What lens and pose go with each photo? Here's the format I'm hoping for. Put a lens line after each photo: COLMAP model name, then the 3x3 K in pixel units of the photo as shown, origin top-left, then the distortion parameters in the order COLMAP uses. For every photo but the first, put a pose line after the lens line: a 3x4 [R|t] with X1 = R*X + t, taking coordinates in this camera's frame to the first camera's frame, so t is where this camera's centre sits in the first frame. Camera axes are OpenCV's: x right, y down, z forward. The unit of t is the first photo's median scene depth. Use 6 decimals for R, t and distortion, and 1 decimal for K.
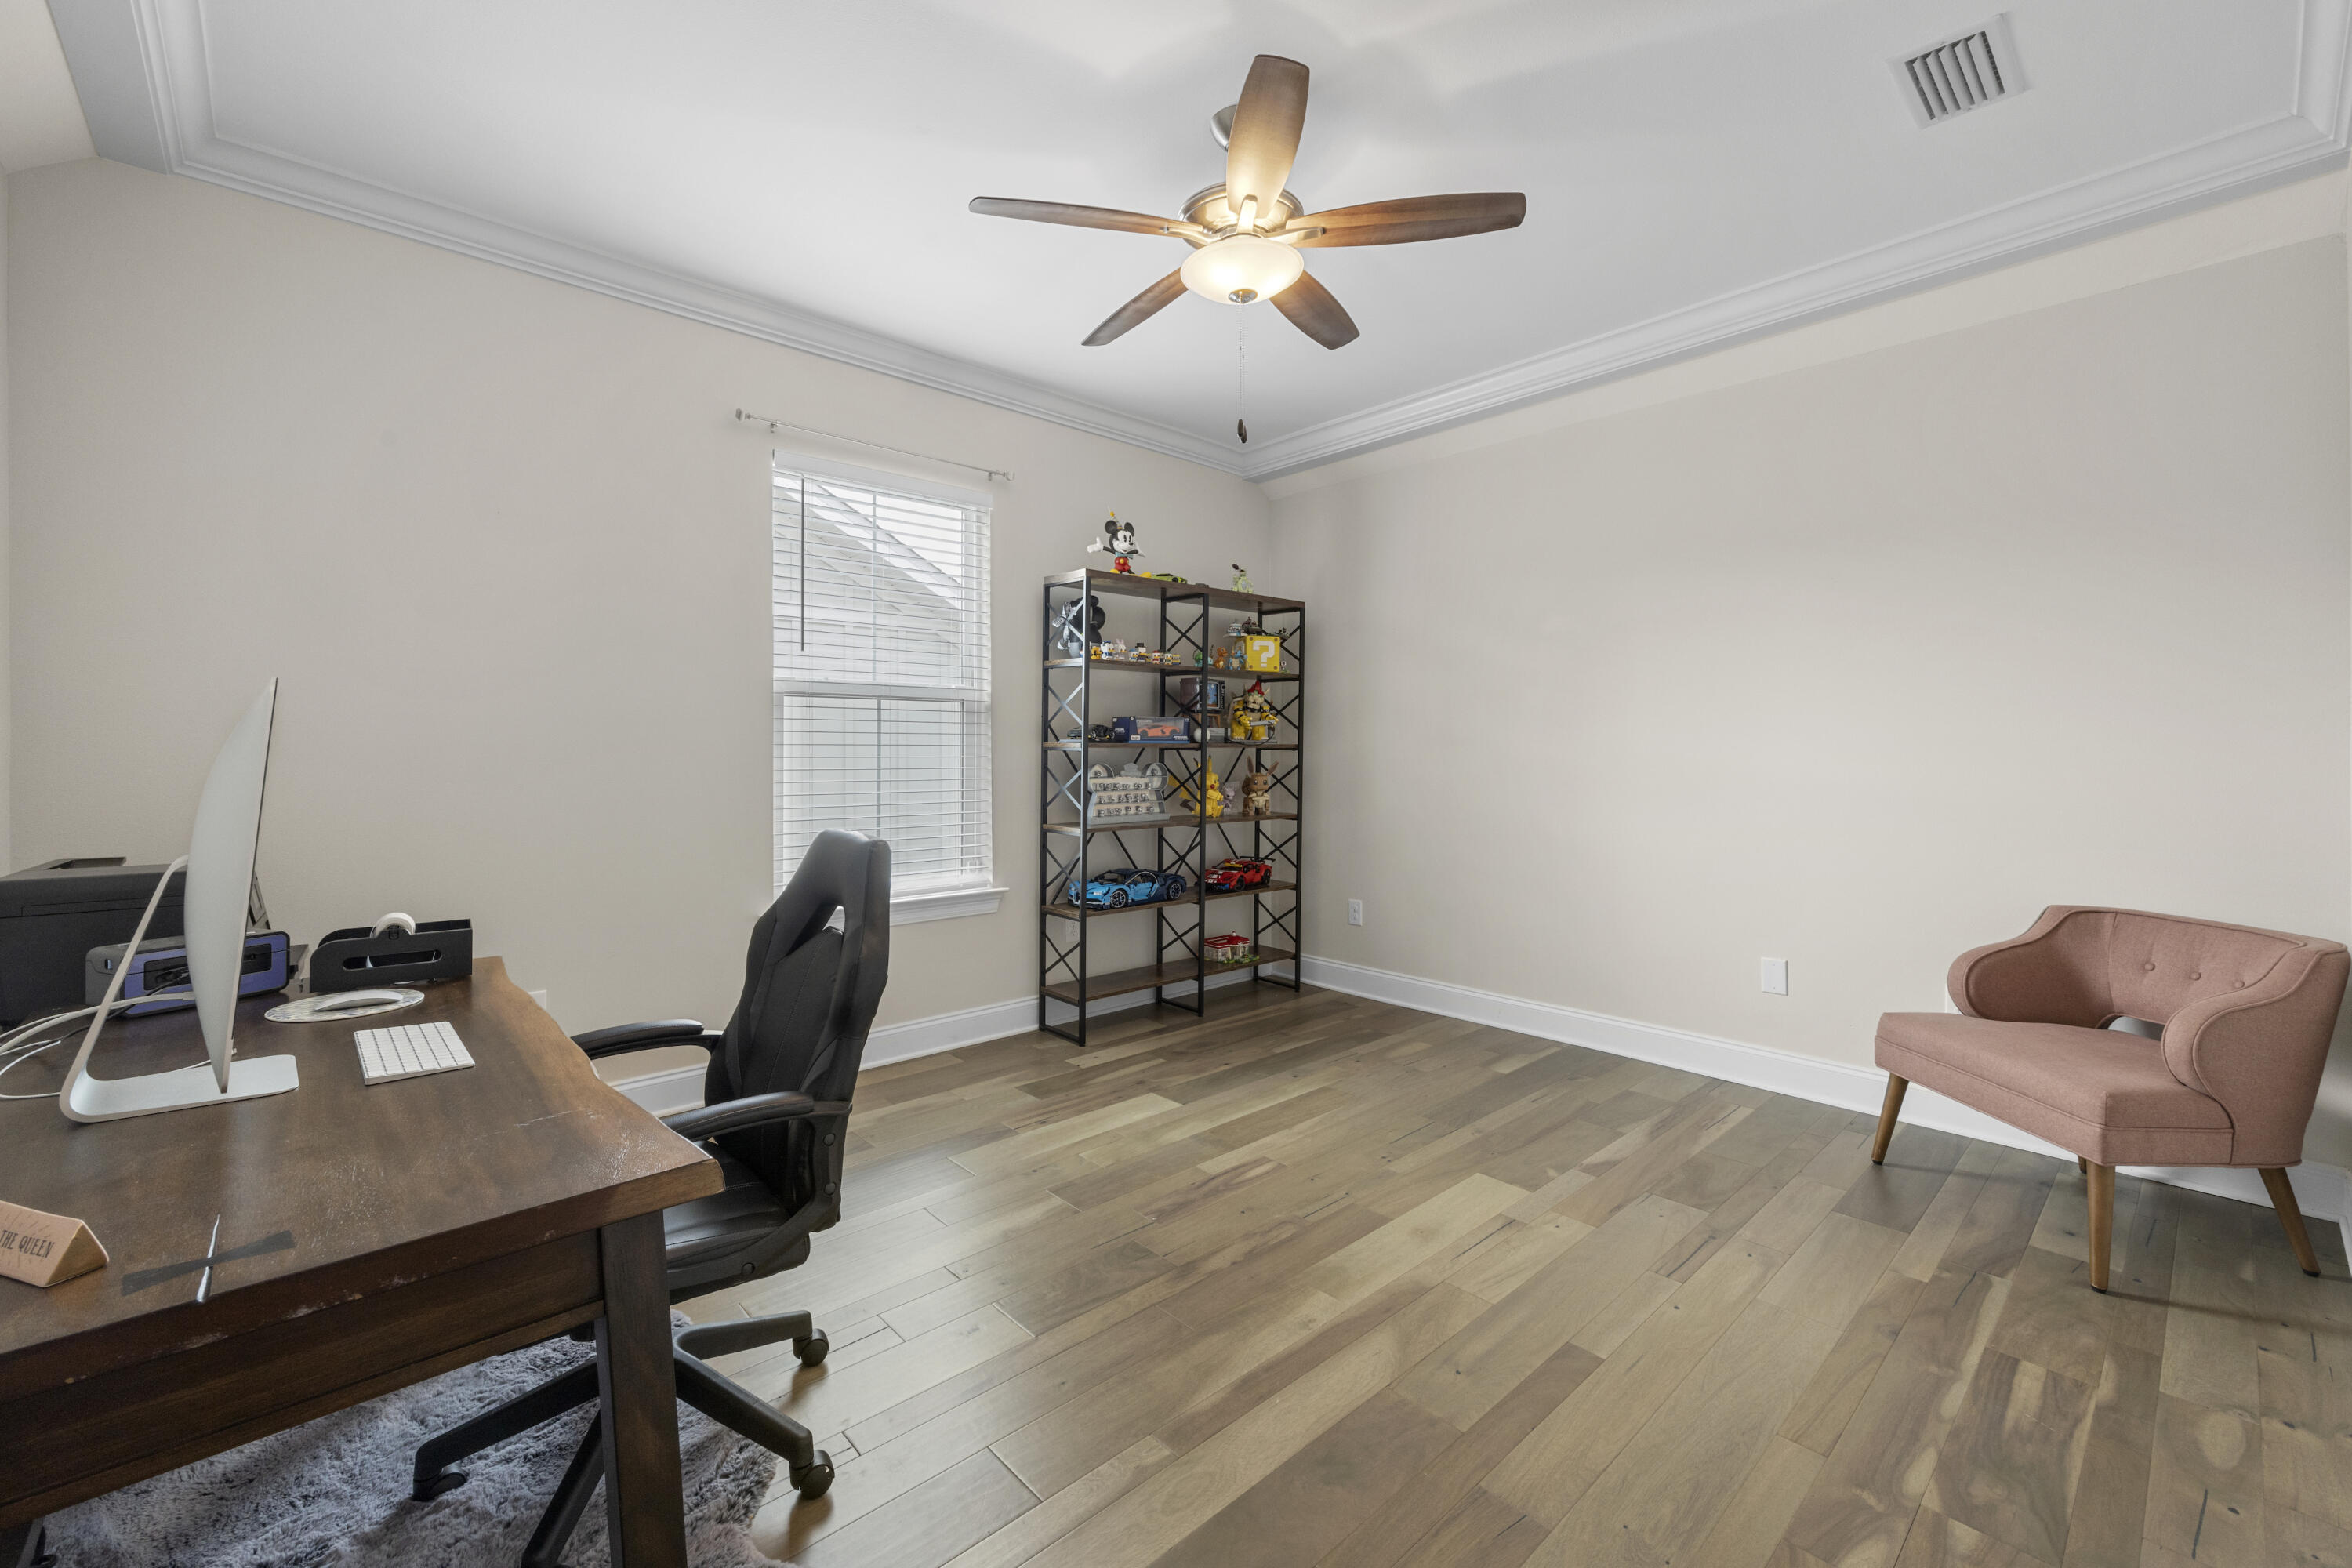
lens RADIAL K [[972.5, 0, 1171.1], [0, 972.5, 764.6], [0, 0, 1]] dist [-0.001874, 0.001470]
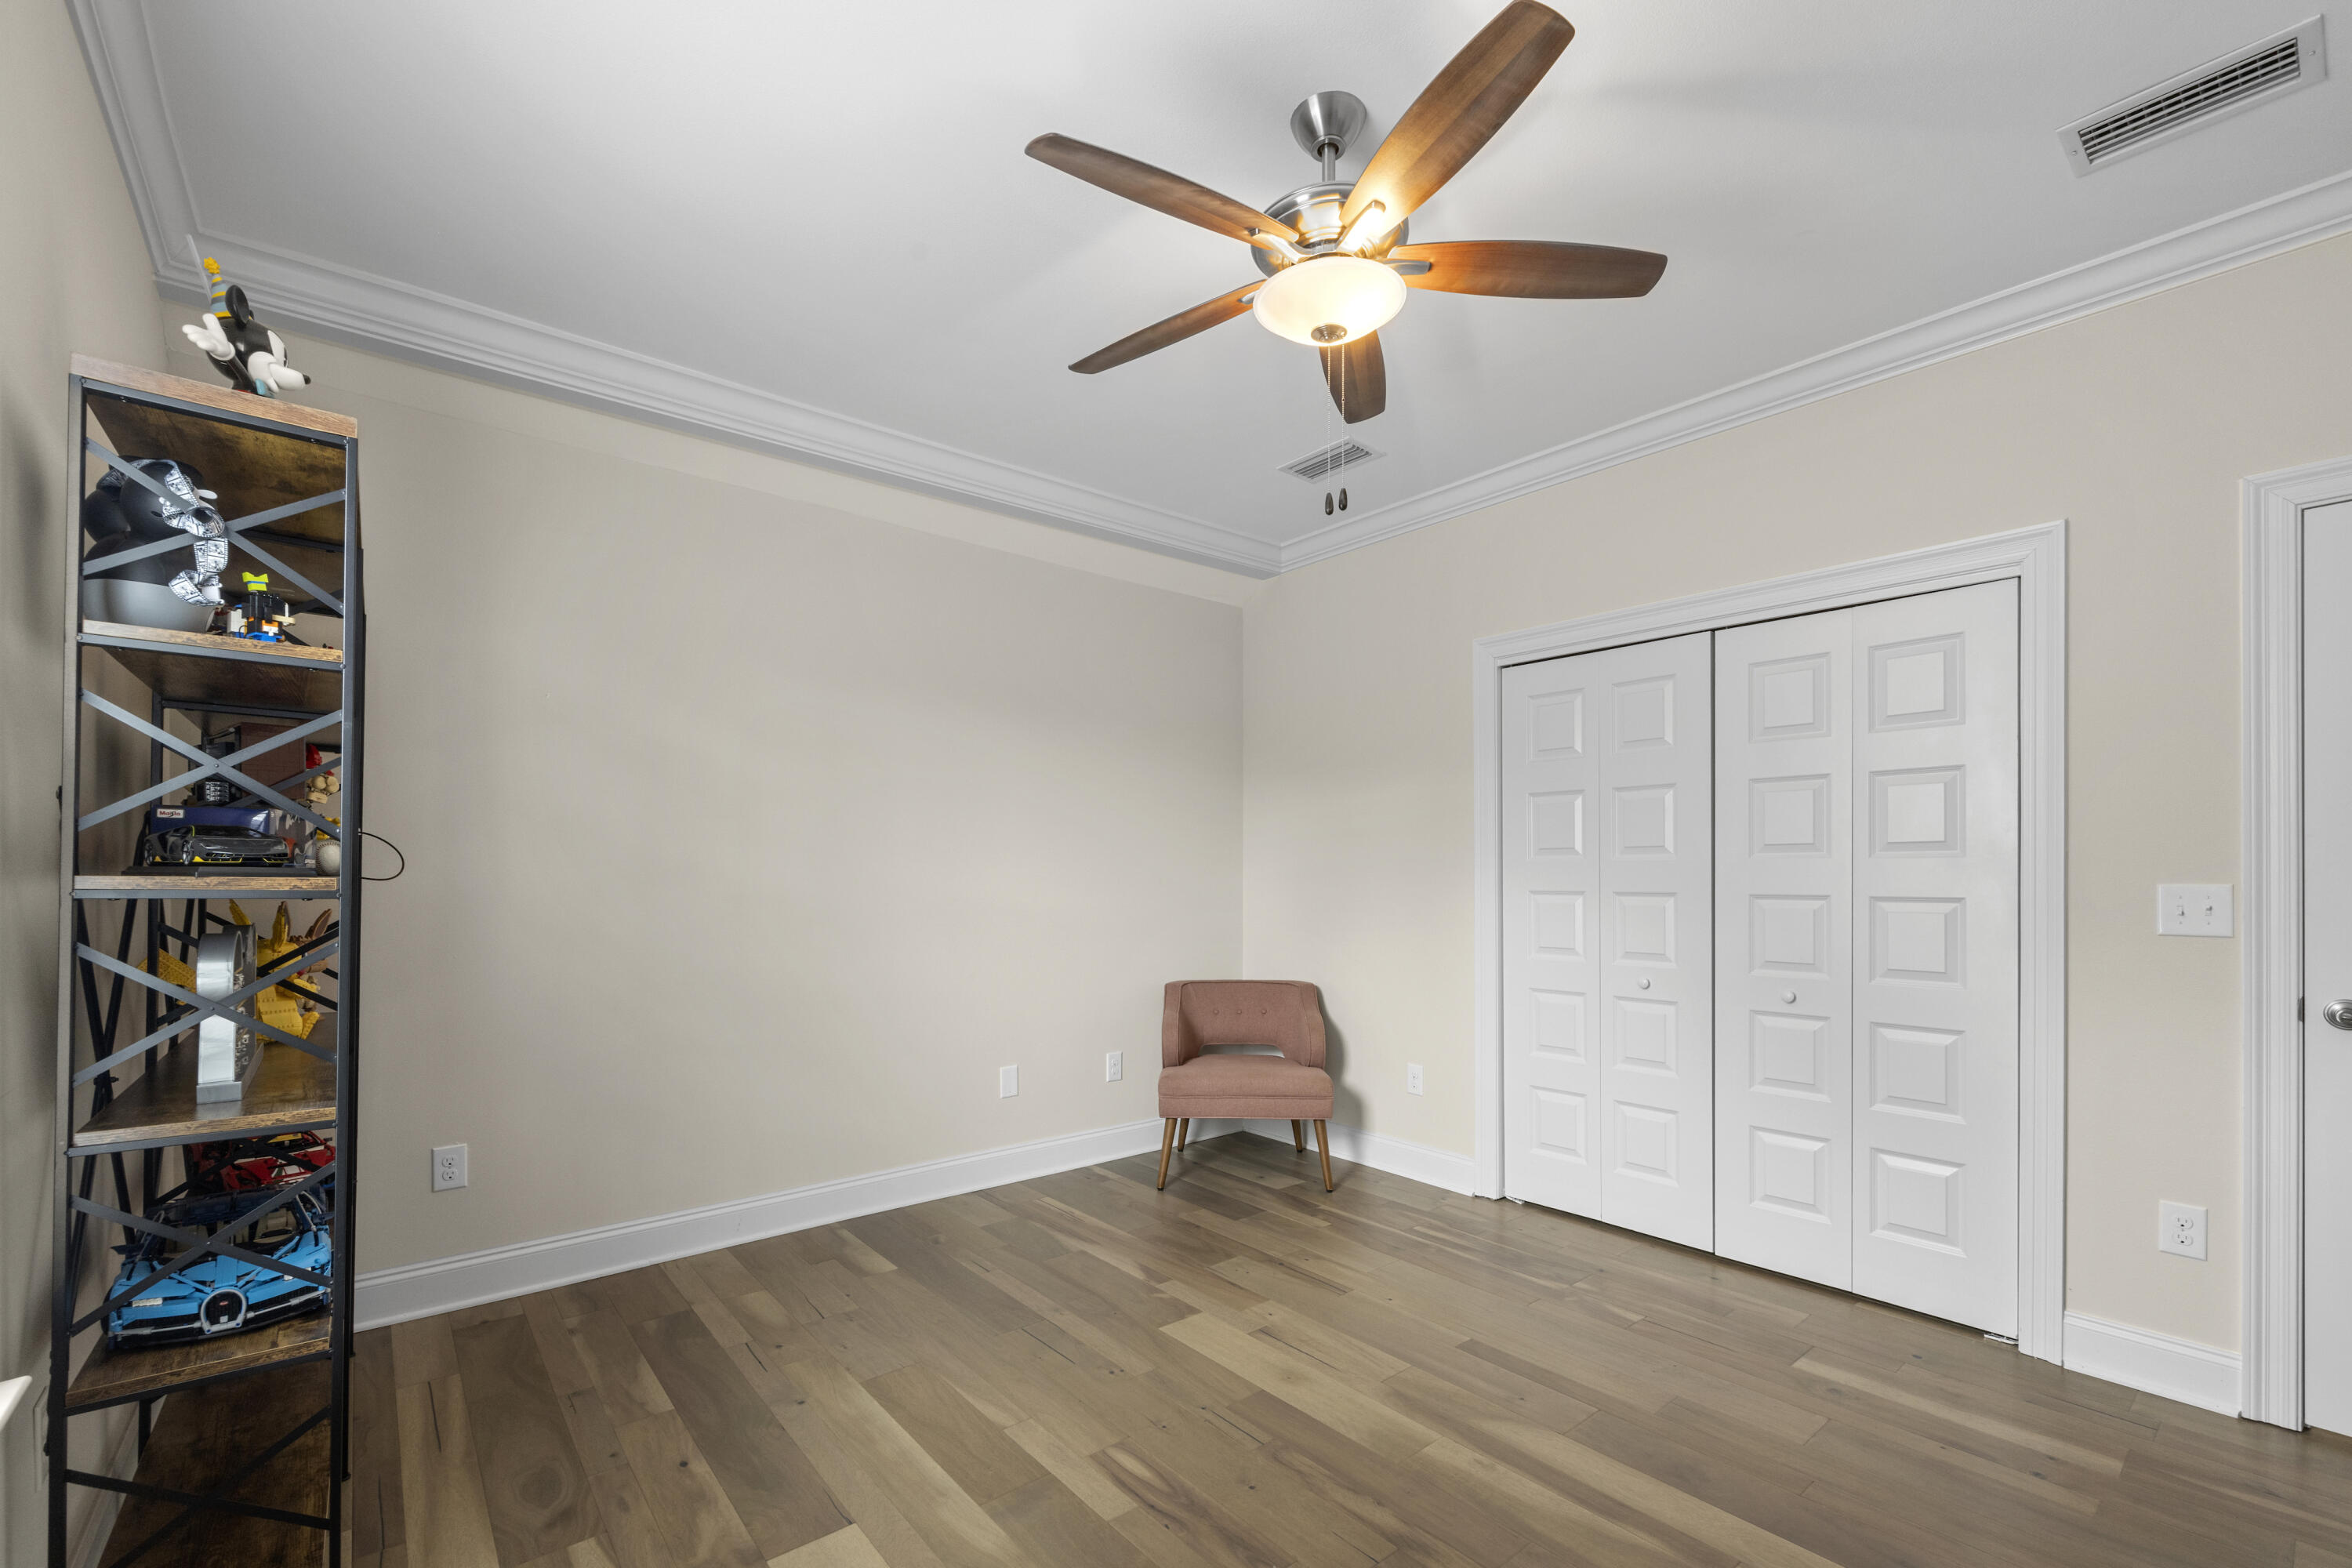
lens RADIAL K [[972.5, 0, 1210.9], [0, 972.5, 865.2], [0, 0, 1]] dist [-0.001874, 0.001470]
pose [[0.036613, 0.010948, 0.999270, -0.565976], [0.012823, 0.999853, -0.011424, -0.020113], [-0.999247, 0.013232, 0.036467, 0.802685]]
